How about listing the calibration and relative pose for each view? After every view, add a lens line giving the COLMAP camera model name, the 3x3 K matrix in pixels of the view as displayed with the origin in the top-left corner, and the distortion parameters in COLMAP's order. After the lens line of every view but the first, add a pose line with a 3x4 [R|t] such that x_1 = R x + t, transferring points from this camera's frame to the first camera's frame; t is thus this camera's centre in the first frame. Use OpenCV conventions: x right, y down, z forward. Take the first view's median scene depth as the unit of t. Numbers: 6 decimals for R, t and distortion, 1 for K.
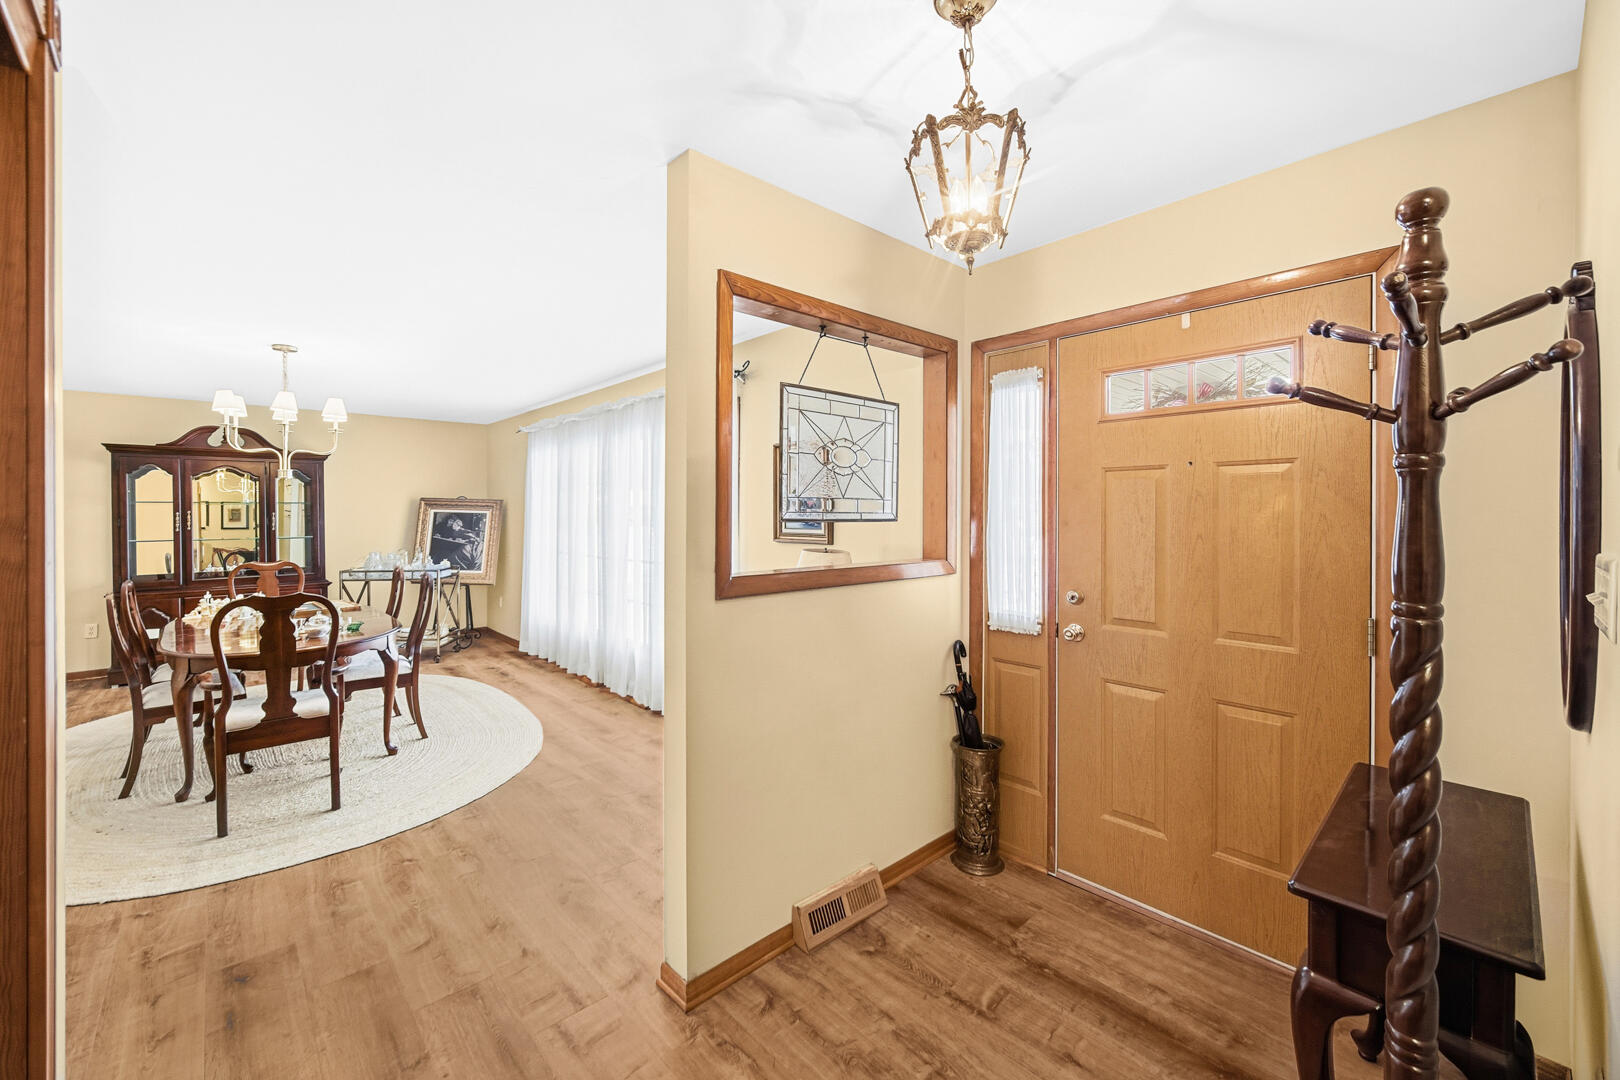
lens RADIAL K [[638.5, 0, 809.2], [0, 638.5, 528.9], [0, 0, 1]] dist [-0.000292, -0.000036]
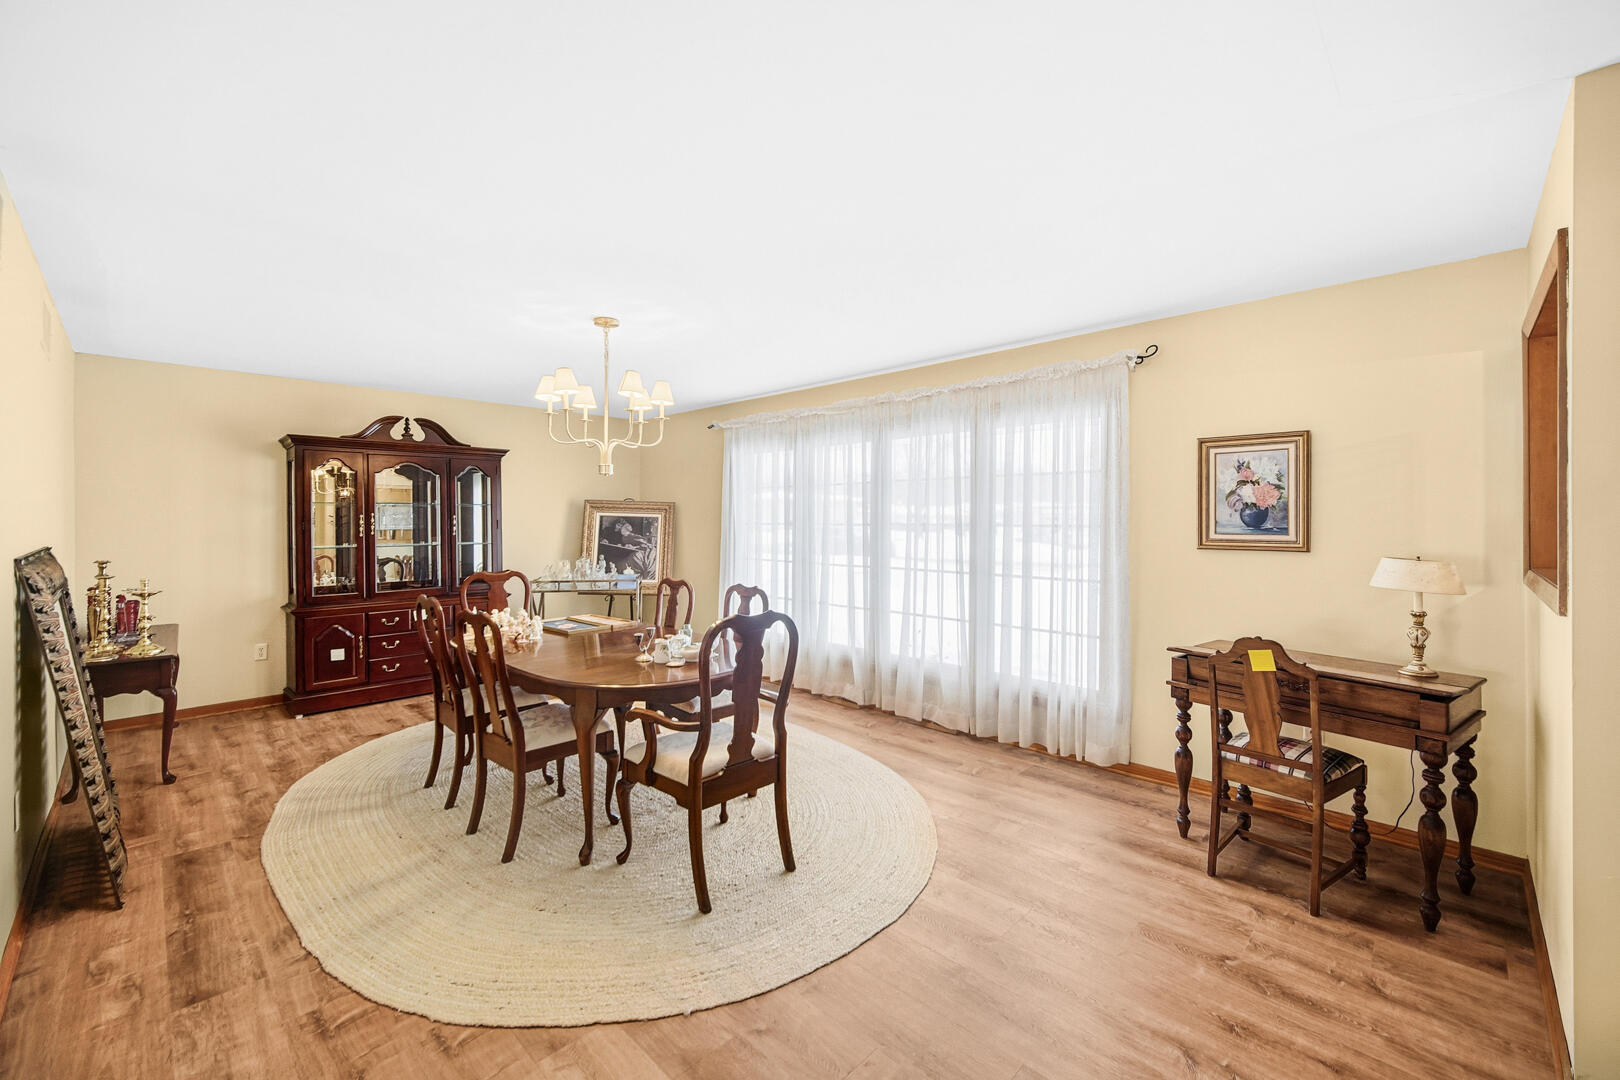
lens RADIAL K [[642.6, 0, 800.0], [0, 642.6, 537.4], [0, 0, 1]] dist [0.000416, -0.000006]
pose [[0.998616, 0.000064, 0.052594, -0.415373], [-0.000222, 0.999995, 0.002995, 0.002209], [-0.052593, -0.003002, 0.998612, 0.088610]]
